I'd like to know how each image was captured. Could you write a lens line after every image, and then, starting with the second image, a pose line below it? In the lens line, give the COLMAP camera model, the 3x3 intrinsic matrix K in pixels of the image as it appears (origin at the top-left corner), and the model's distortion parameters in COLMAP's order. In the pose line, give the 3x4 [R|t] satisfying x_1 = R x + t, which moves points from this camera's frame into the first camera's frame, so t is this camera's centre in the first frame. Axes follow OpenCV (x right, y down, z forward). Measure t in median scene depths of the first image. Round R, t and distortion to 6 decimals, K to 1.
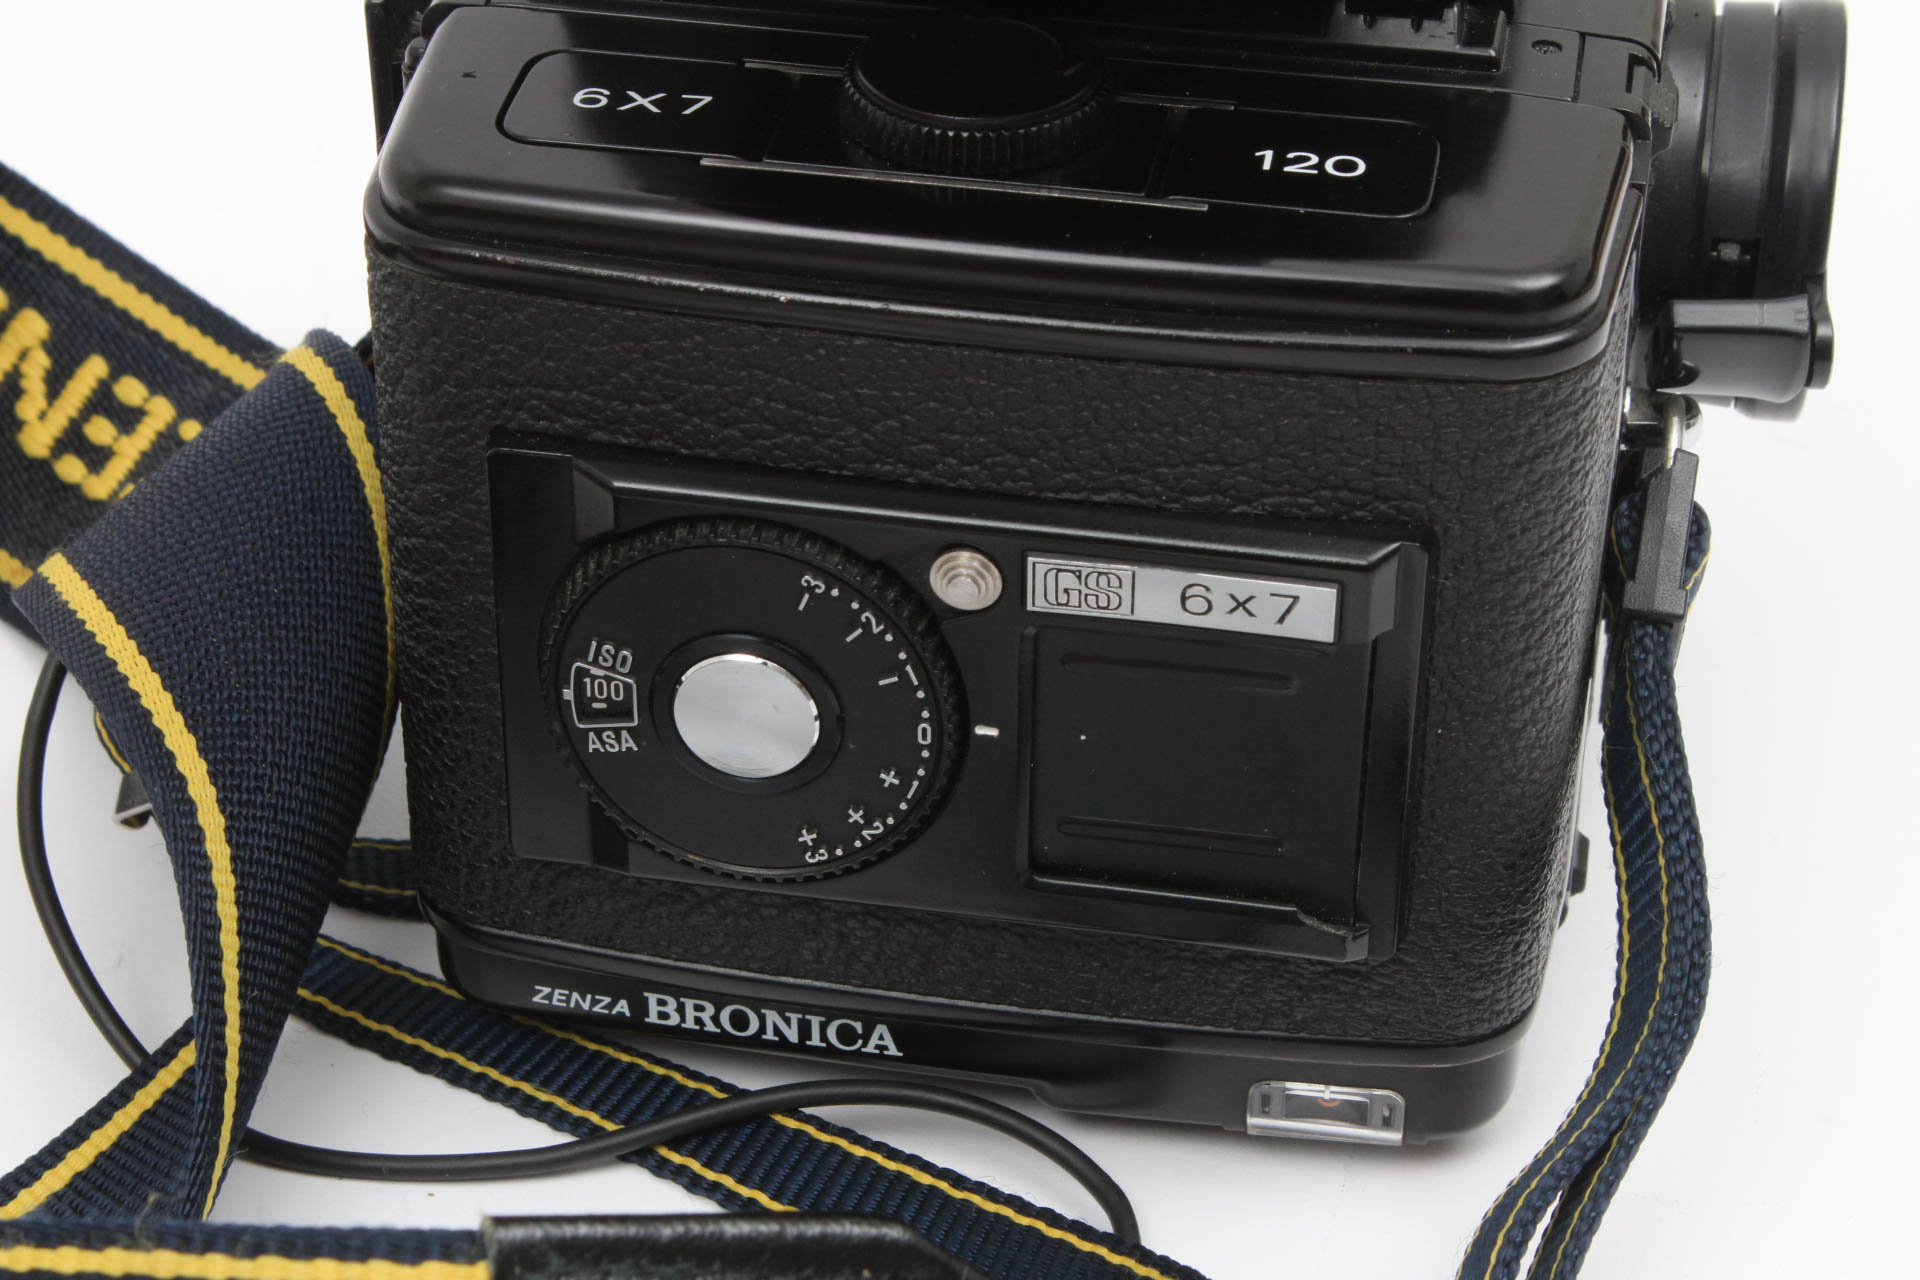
lens RADIAL K [[4423.7, 0, 960.0], [0, 4423.7, 640.0], [0, 0, 1]] dist [0.041913, 0.087627]
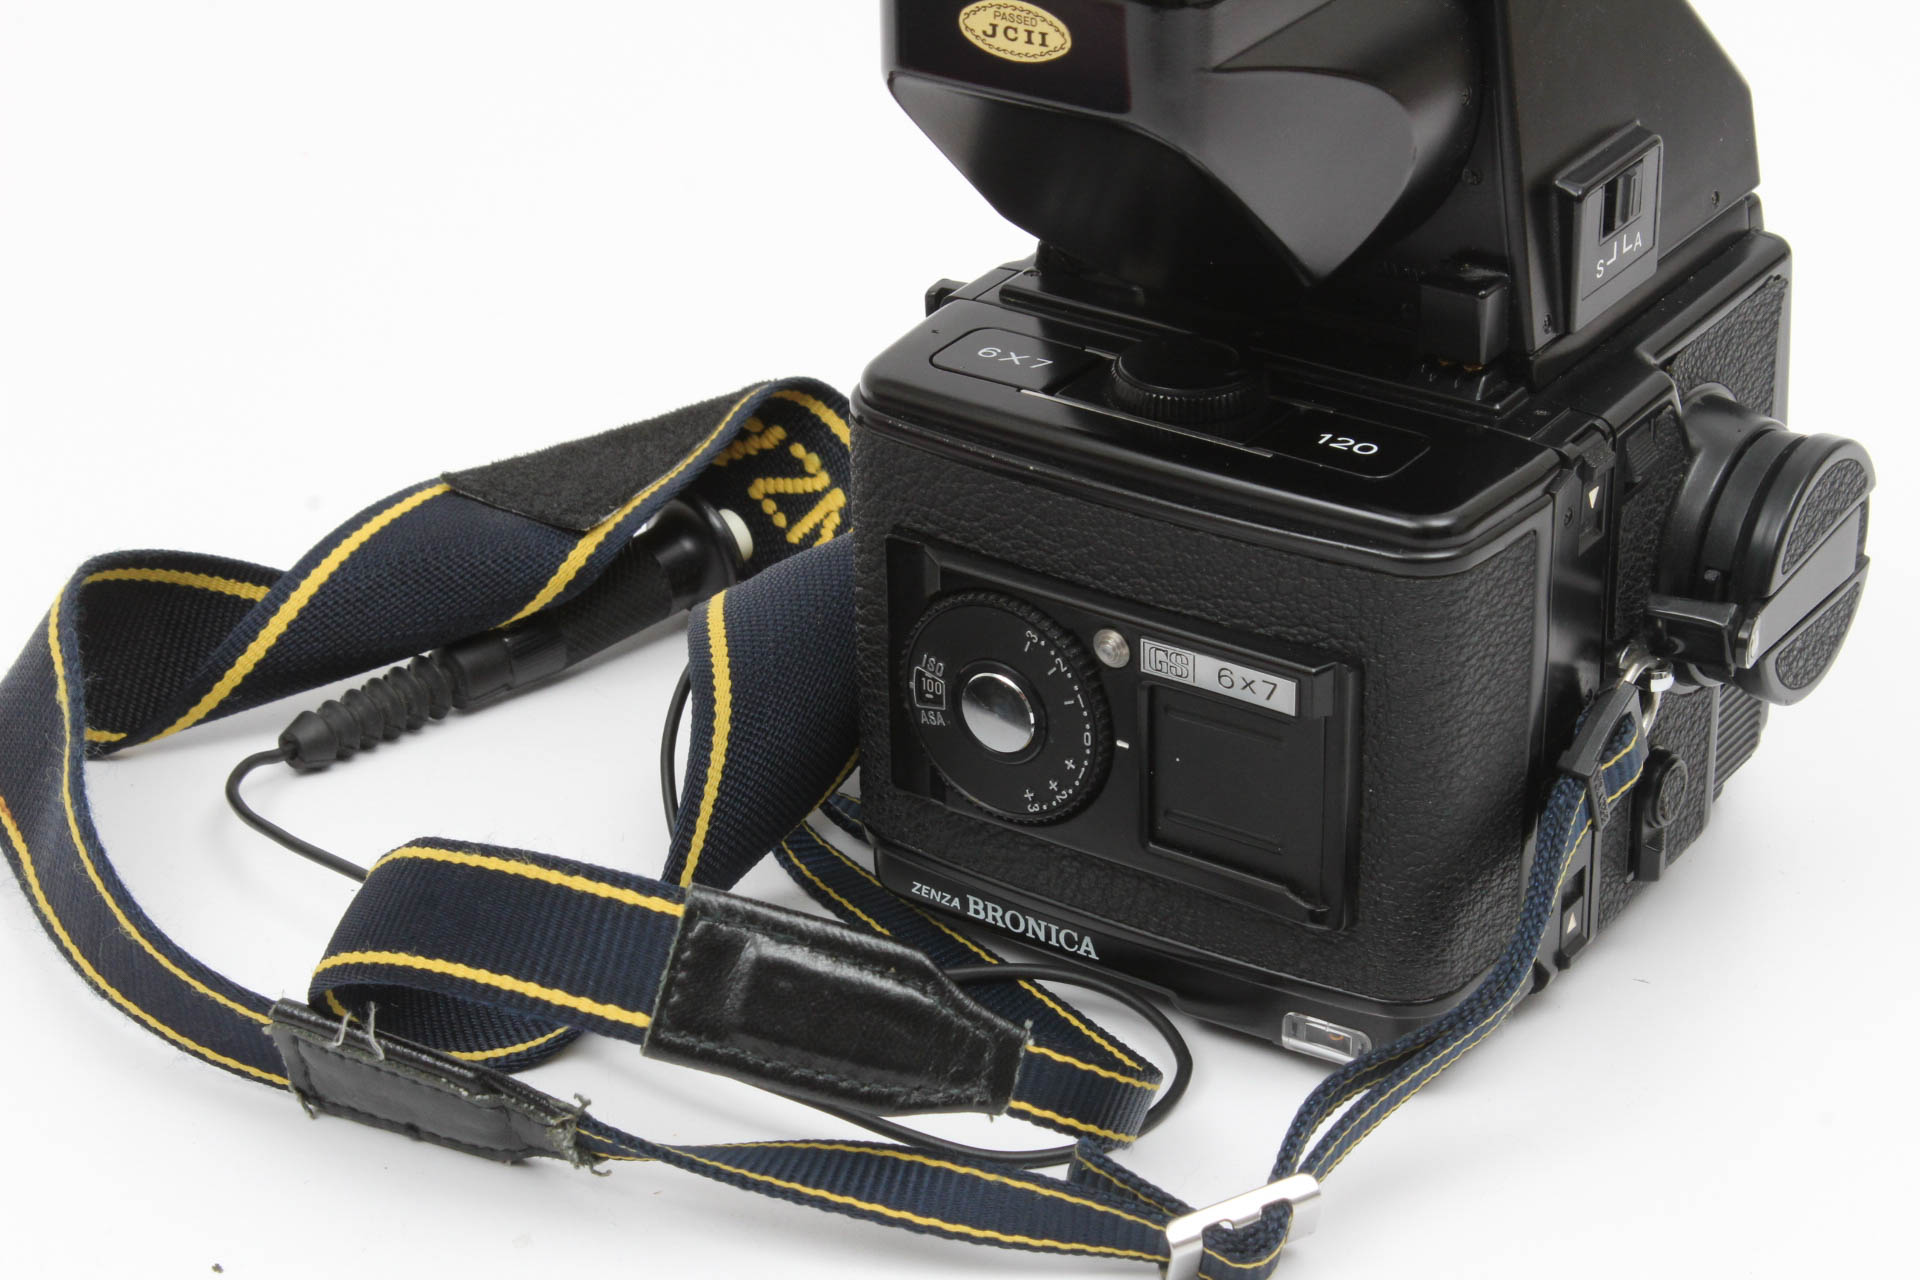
lens RADIAL K [[4423.7, 0, 960.0], [0, 4423.7, 640.0], [0, 0, 1]] dist [0.041913, 0.087627]
pose [[0.914116, 0.168375, -0.368837, 0.567591], [-0.213600, 0.973207, -0.085110, 0.139141], [0.344624, 0.156584, 0.925589, -0.604262]]
